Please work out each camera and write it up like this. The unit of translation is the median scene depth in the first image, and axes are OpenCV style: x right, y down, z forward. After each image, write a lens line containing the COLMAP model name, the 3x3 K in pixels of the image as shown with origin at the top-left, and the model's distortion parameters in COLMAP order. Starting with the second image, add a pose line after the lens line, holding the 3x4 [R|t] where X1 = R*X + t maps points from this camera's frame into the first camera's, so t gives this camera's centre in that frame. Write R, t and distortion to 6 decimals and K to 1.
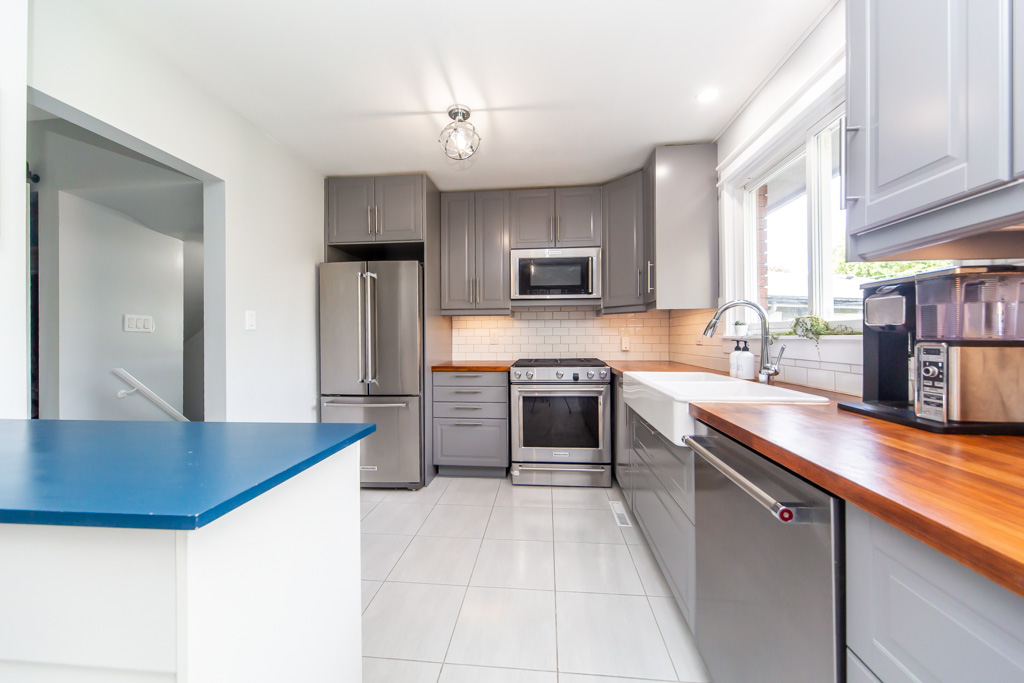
lens RADIAL K [[349.8, 0, 514.8], [0, 349.8, 339.9], [0, 0, 1]] dist [0.001249, -0.000367]
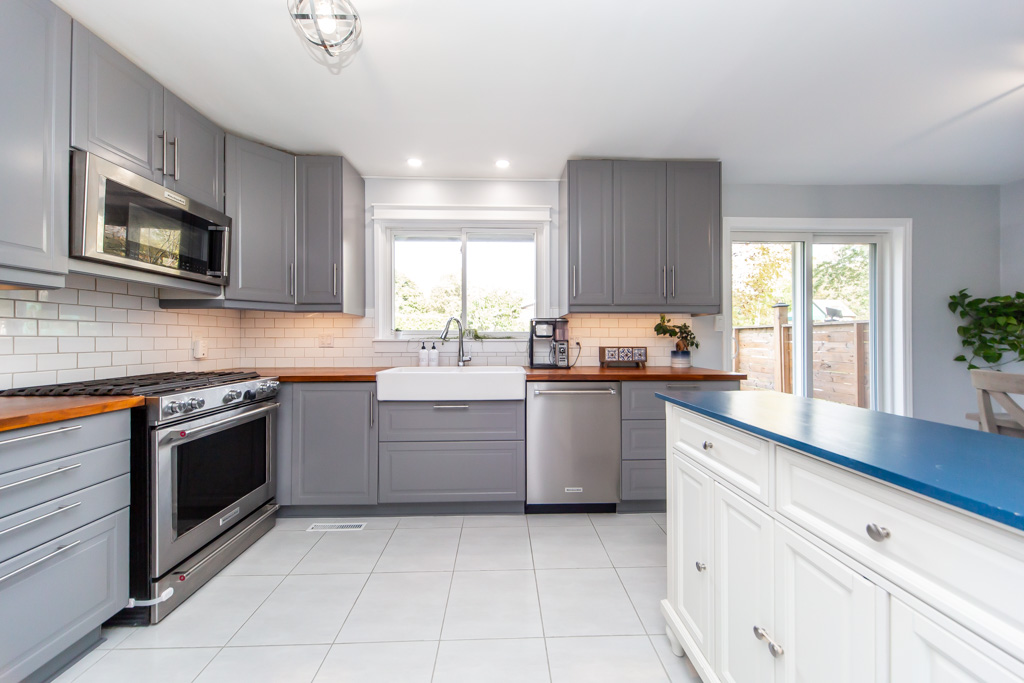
lens RADIAL K [[349.8, 0, 514.8], [0, 349.8, 339.9], [0, 0, 1]] dist [0.001249, -0.000367]
pose [[-0.126429, 0.004376, 0.991966, -0.583455], [0.006852, 0.999970, -0.003538, -0.001386], [-0.991952, 0.006350, -0.126455, 0.523910]]
